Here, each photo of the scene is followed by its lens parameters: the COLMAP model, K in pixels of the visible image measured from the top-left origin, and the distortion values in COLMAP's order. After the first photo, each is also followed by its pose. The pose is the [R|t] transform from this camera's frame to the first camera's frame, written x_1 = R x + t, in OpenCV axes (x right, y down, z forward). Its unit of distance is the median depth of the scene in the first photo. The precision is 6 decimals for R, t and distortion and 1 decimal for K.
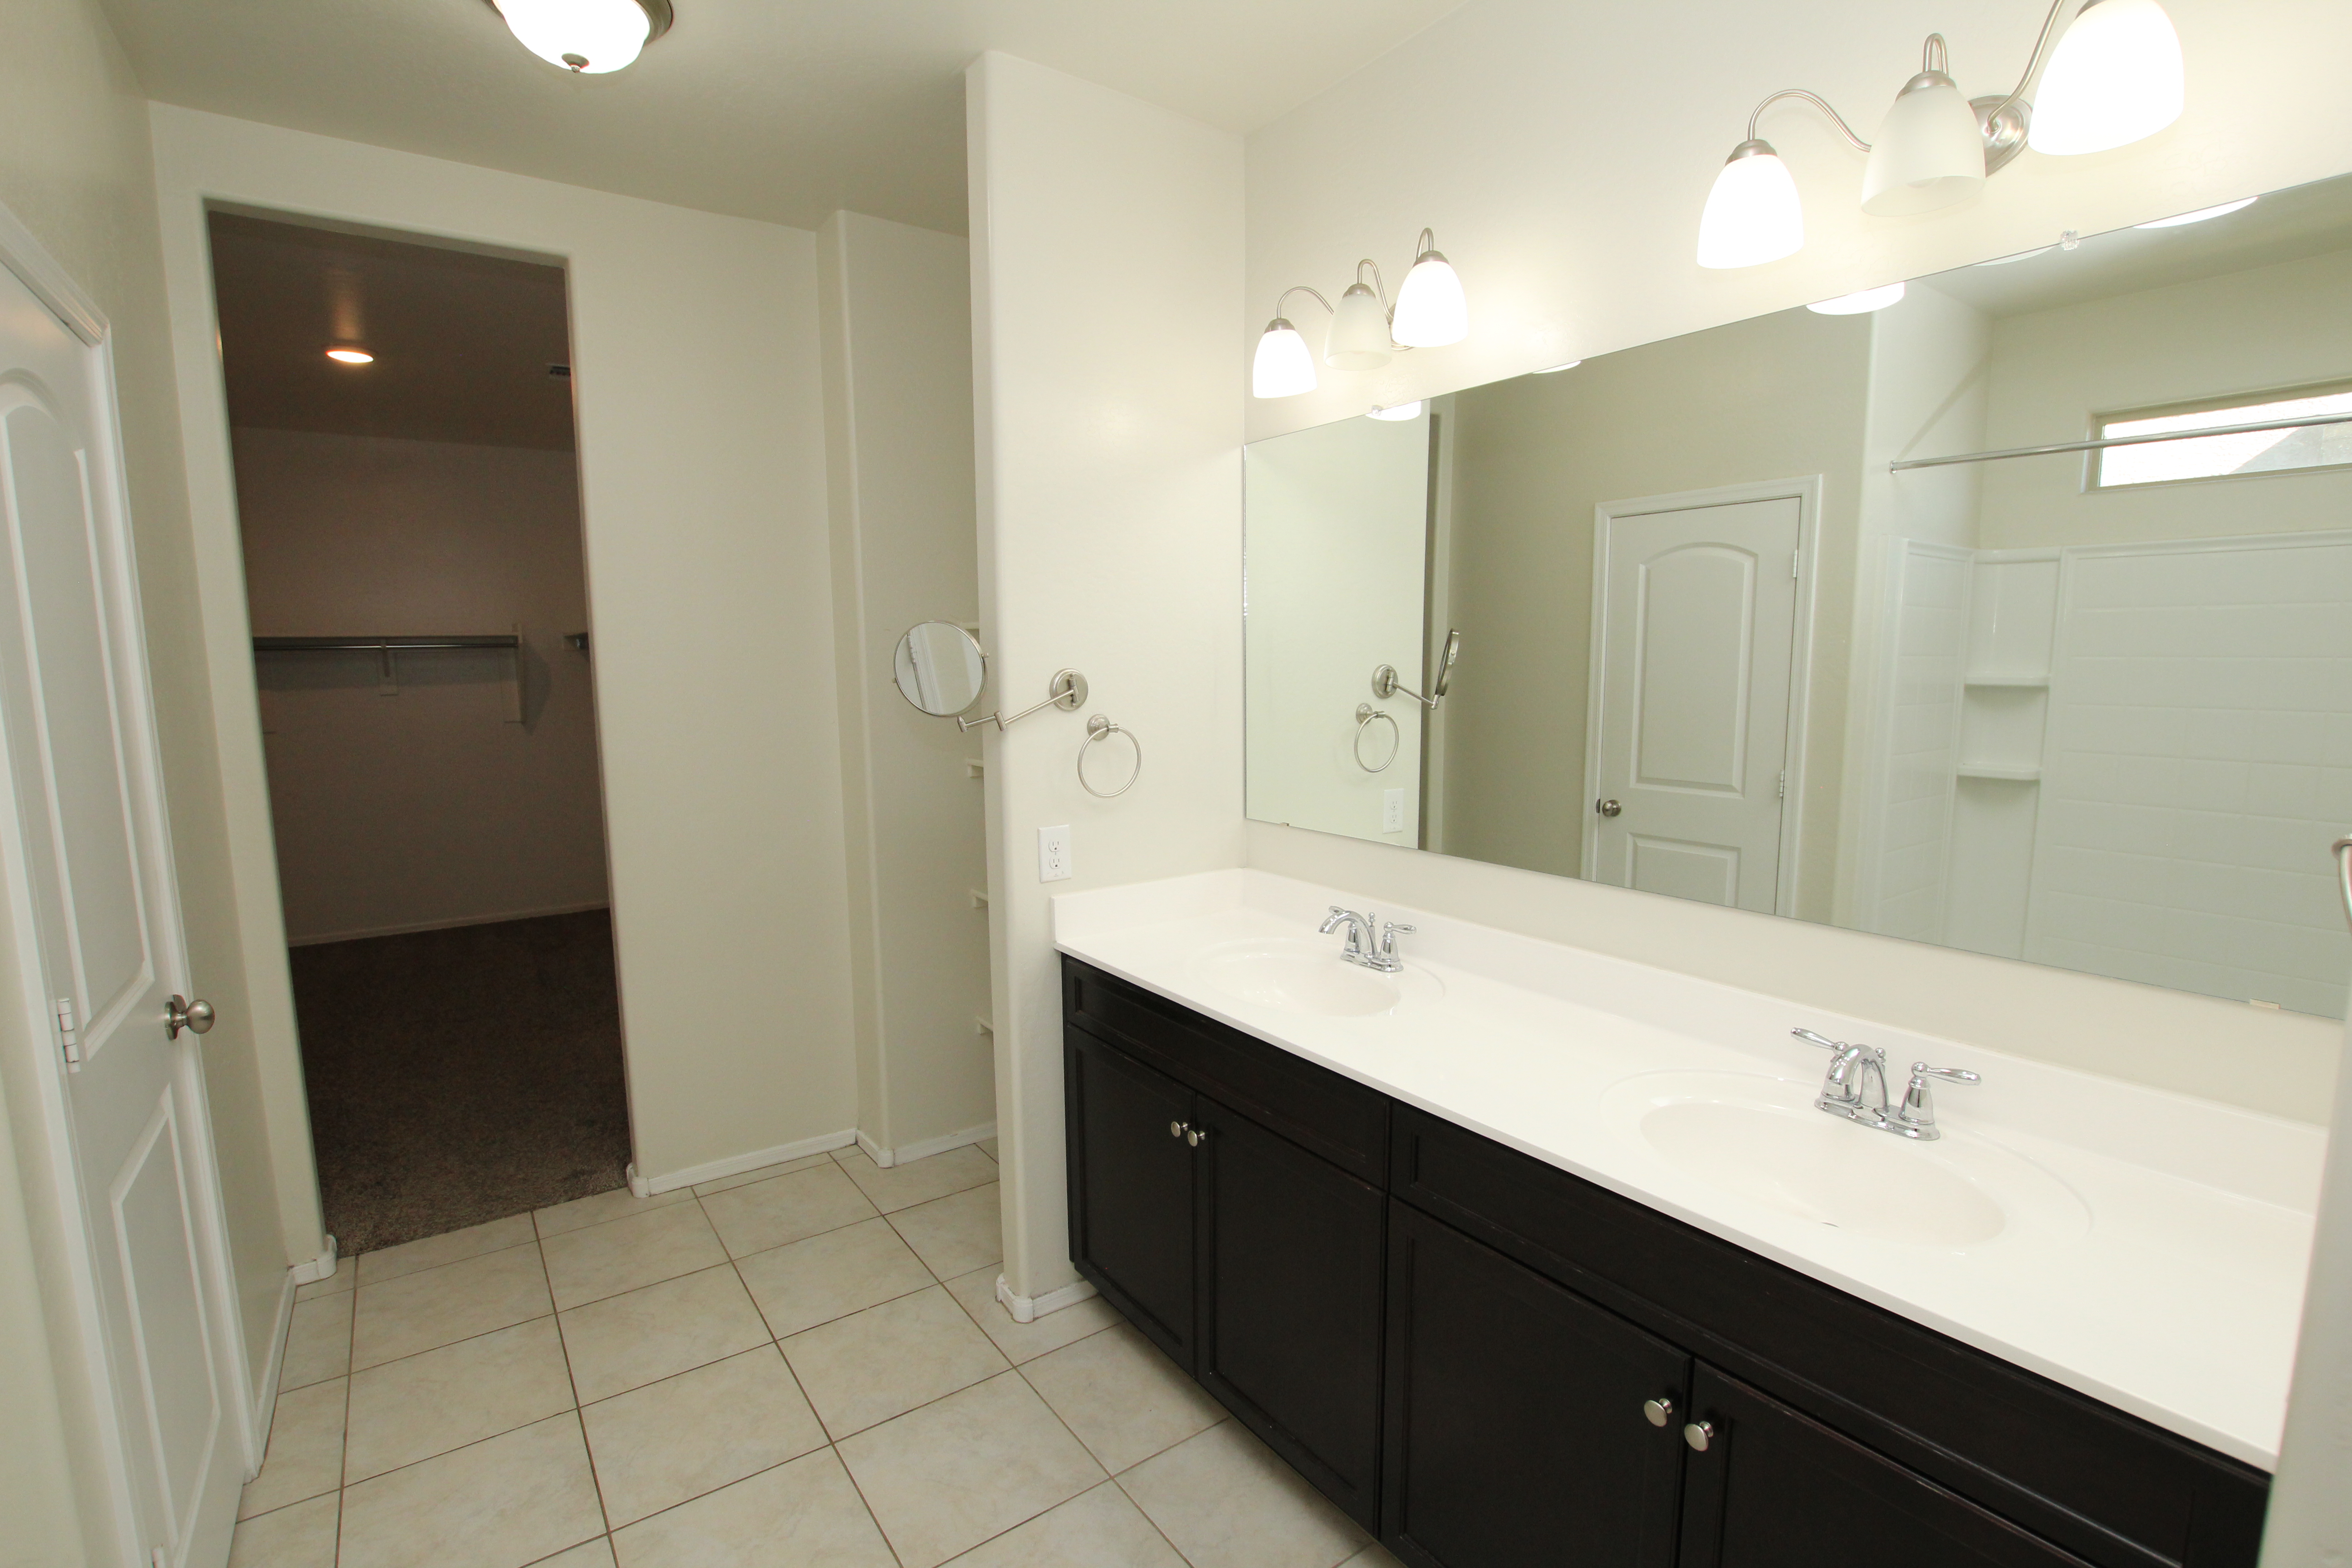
lens RADIAL K [[1093.4, 0, 1184.8], [0, 1093.4, 790.6], [0, 0, 1]] dist [-0.024836, 0.003117]
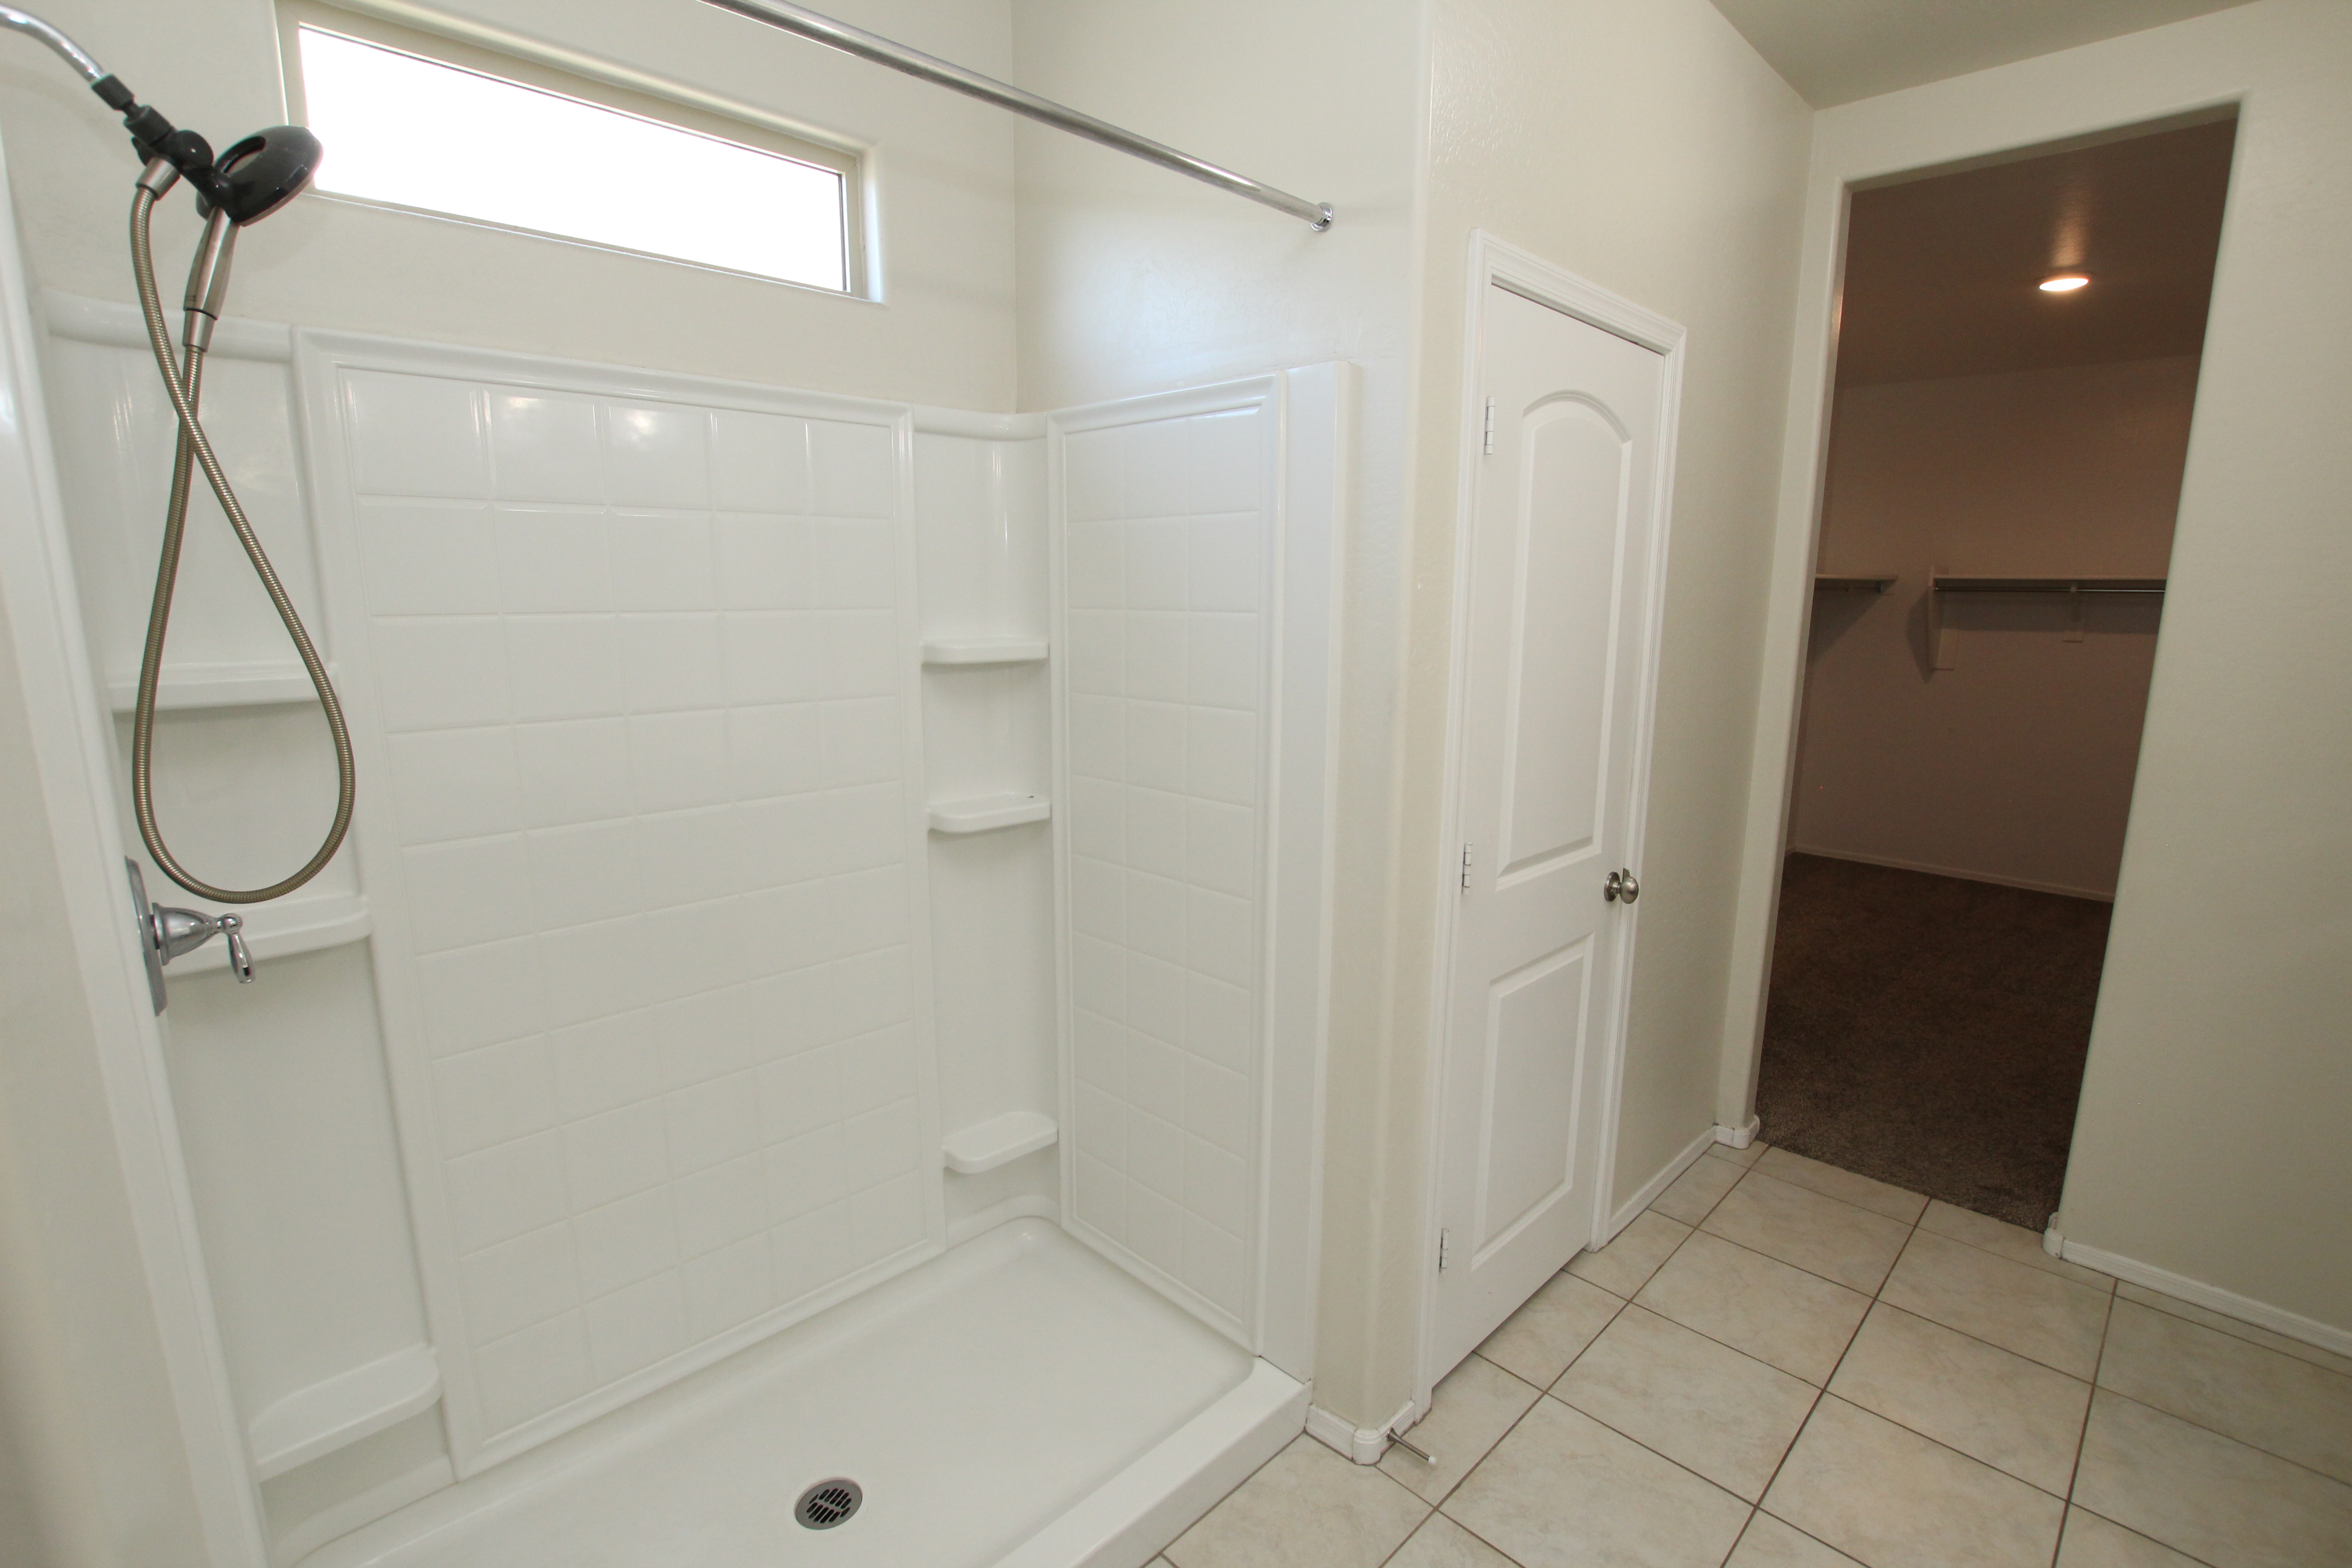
lens RADIAL K [[1093.4, 0, 1185.0], [0, 1093.4, 791.0], [0, 0, 1]] dist [-0.024836, 0.003117]
pose [[0.178874, 0.190472, -0.965259, 0.133031], [-0.134810, 0.976573, 0.167723, -0.031437], [0.974592, 0.100125, 0.200361, 0.150001]]
